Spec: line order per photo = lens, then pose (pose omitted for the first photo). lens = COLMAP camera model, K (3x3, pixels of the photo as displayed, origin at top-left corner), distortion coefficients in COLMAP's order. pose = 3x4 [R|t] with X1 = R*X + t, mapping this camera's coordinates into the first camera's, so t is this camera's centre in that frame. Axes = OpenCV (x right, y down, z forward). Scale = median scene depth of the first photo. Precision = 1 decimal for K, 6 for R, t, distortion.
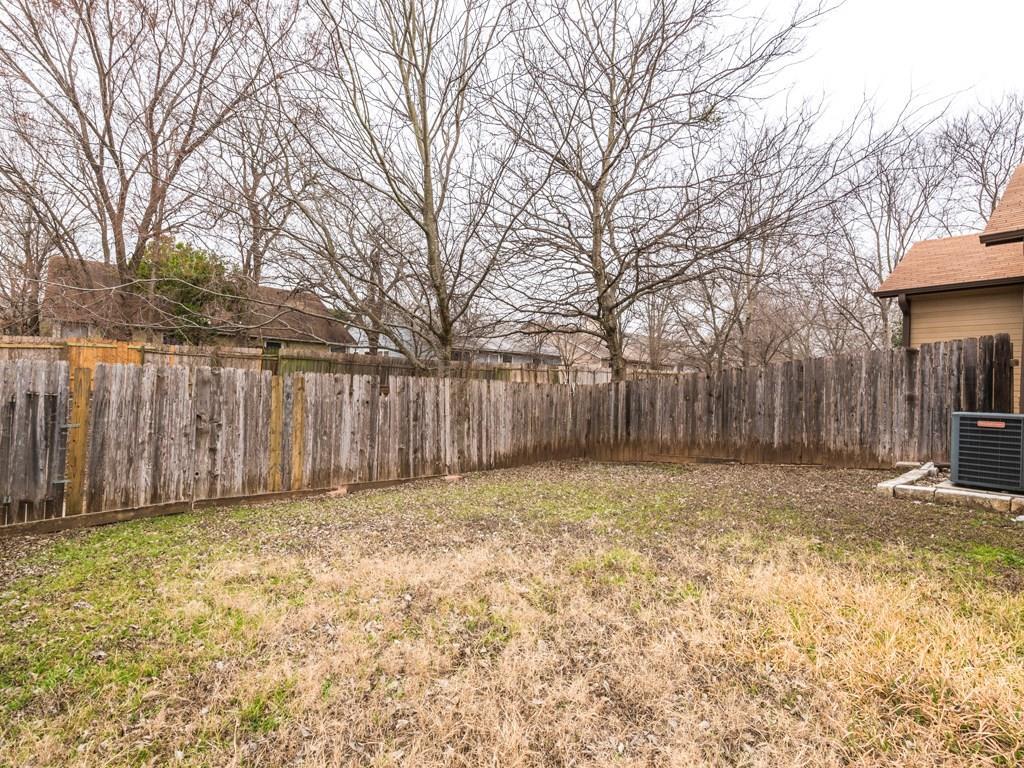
lens RADIAL K [[500.3, 0, 512.0], [0, 500.3, 381.7], [0, 0, 1]] dist [0.000094, -0.000409]
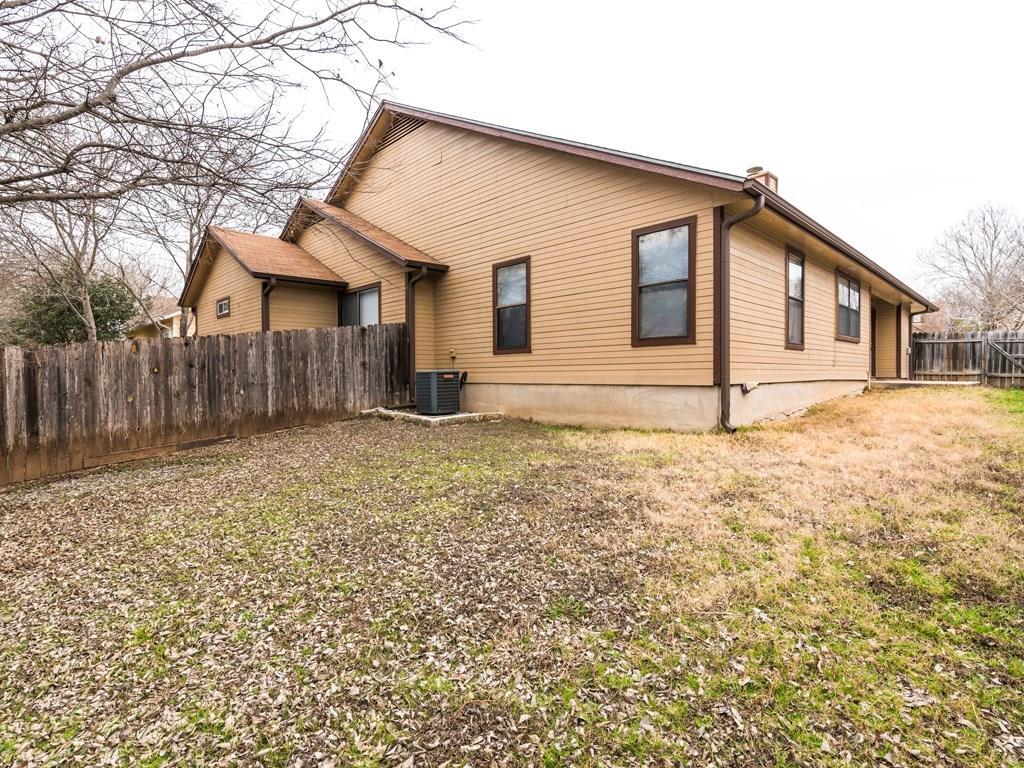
lens RADIAL K [[500.3, 0, 514.7], [0, 500.3, 379.1], [0, 0, 1]] dist [0.000094, -0.000409]
pose [[-0.051735, -0.041648, 0.997792, -0.505301], [-0.001531, 0.999132, 0.041624, 0.014688], [-0.998660, 0.000626, -0.051754, 0.561736]]
